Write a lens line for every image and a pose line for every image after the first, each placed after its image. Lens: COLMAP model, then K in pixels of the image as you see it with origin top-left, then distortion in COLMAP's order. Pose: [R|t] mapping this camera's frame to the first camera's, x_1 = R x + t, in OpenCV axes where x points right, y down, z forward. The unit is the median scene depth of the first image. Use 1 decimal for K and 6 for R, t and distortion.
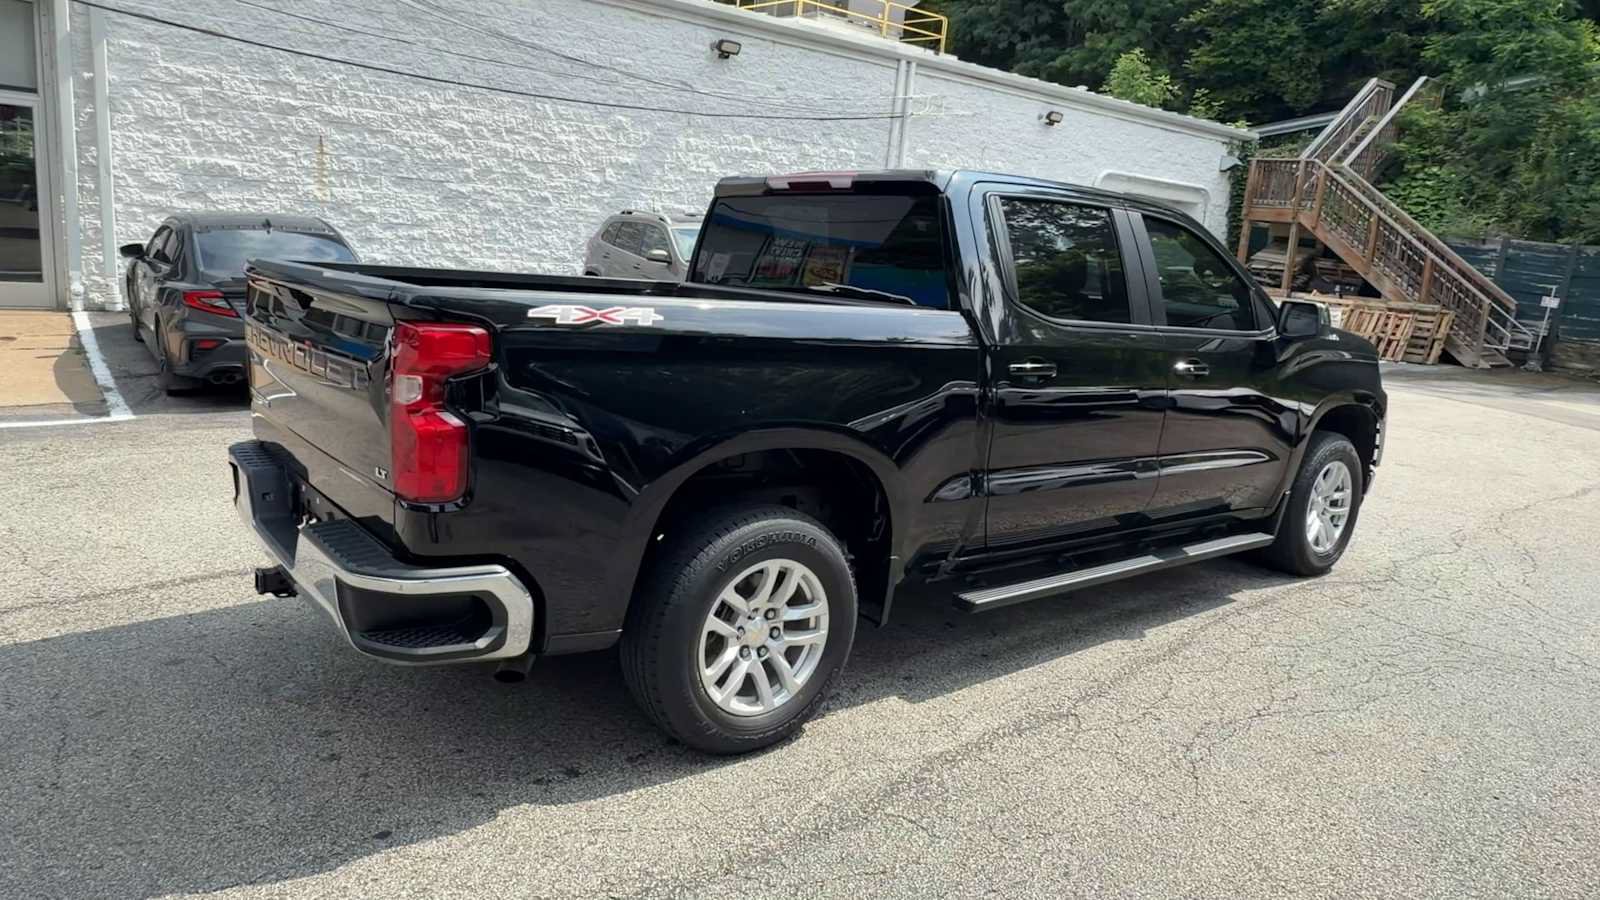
lens RADIAL K [[1060.0, 0, 818.6], [0, 1060.0, 441.4], [0, 0, 1]] dist [0.000297, 0.001625]
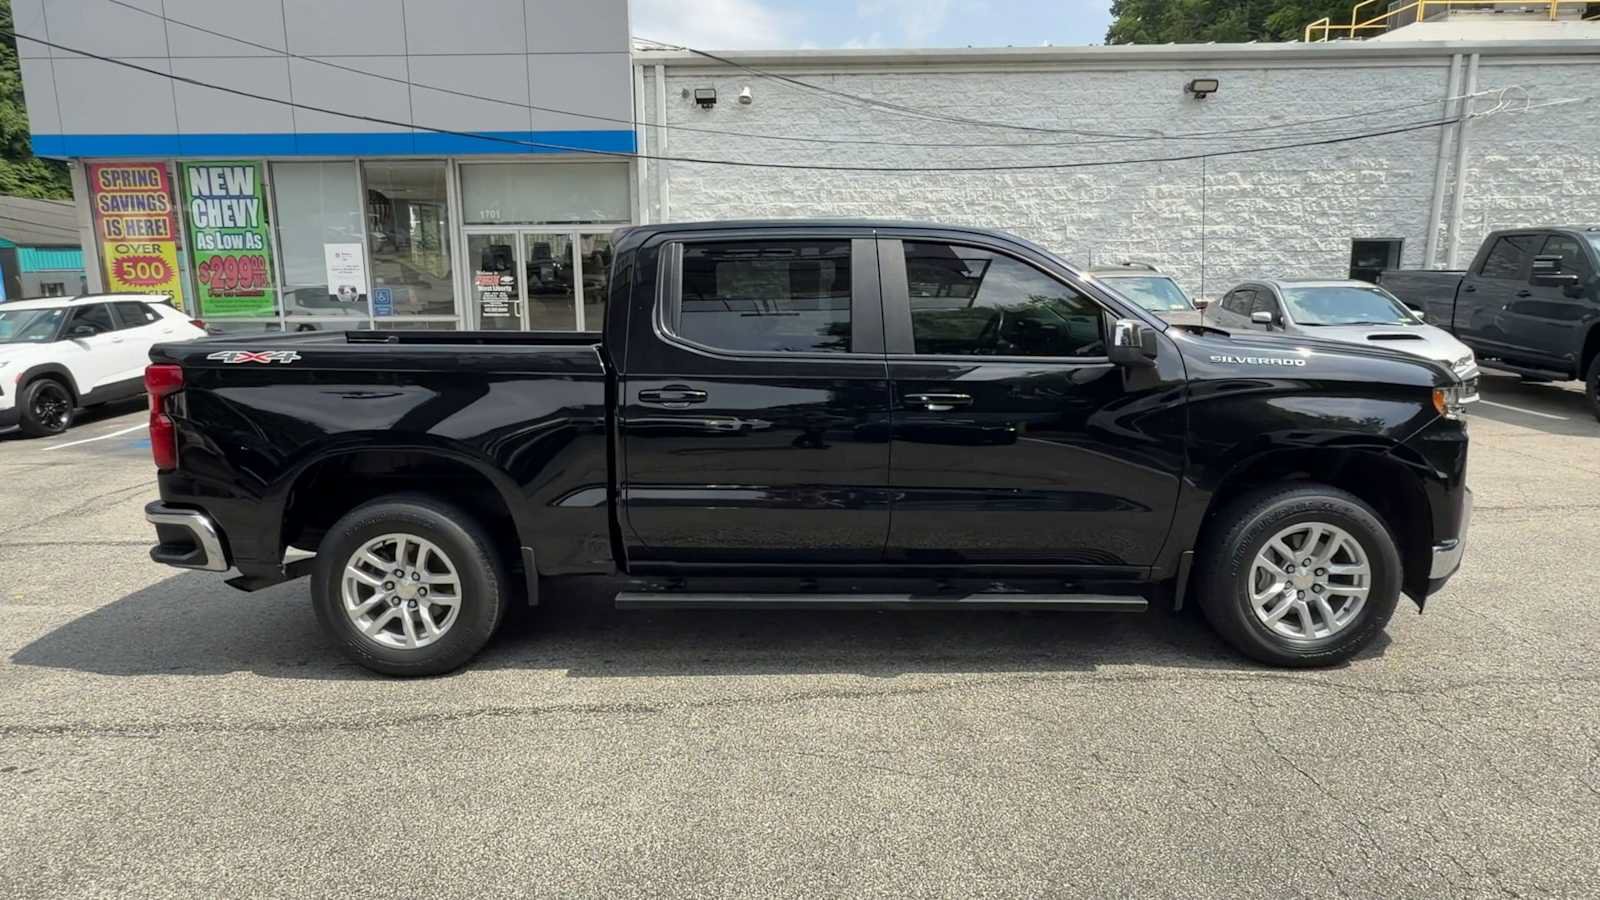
lens RADIAL K [[1023.0, 0, 794.3], [0, 1023.0, 454.6], [0, 0, 1]] dist [0.000452, 0.000397]
pose [[0.760930, 0.029172, -0.648178, 0.286424], [-0.054825, 0.998307, -0.019432, 0.001970], [0.646514, 0.050323, 0.761241, 0.078356]]
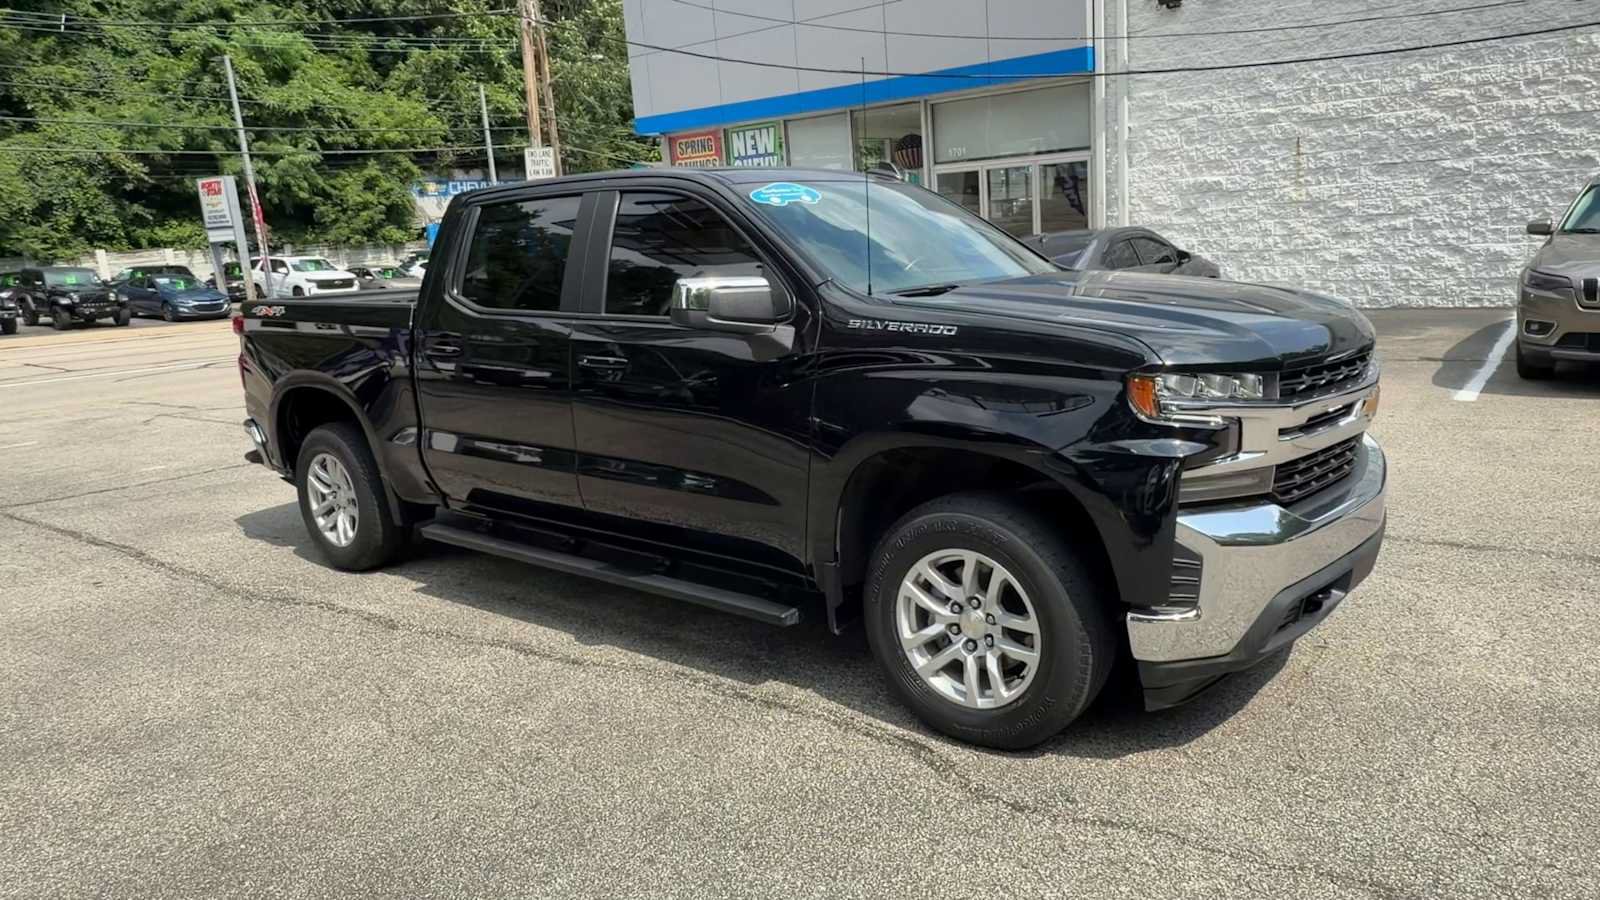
lens RADIAL K [[1060.0, 0, 818.6], [0, 1060.0, 441.4], [0, 0, 1]] dist [0.000297, 0.001625]
pose [[0.211988, 0.104329, -0.971688, 0.426188], [-0.107722, 0.990721, 0.082871, -0.032196], [0.971317, 0.087104, 0.221259, 0.334538]]
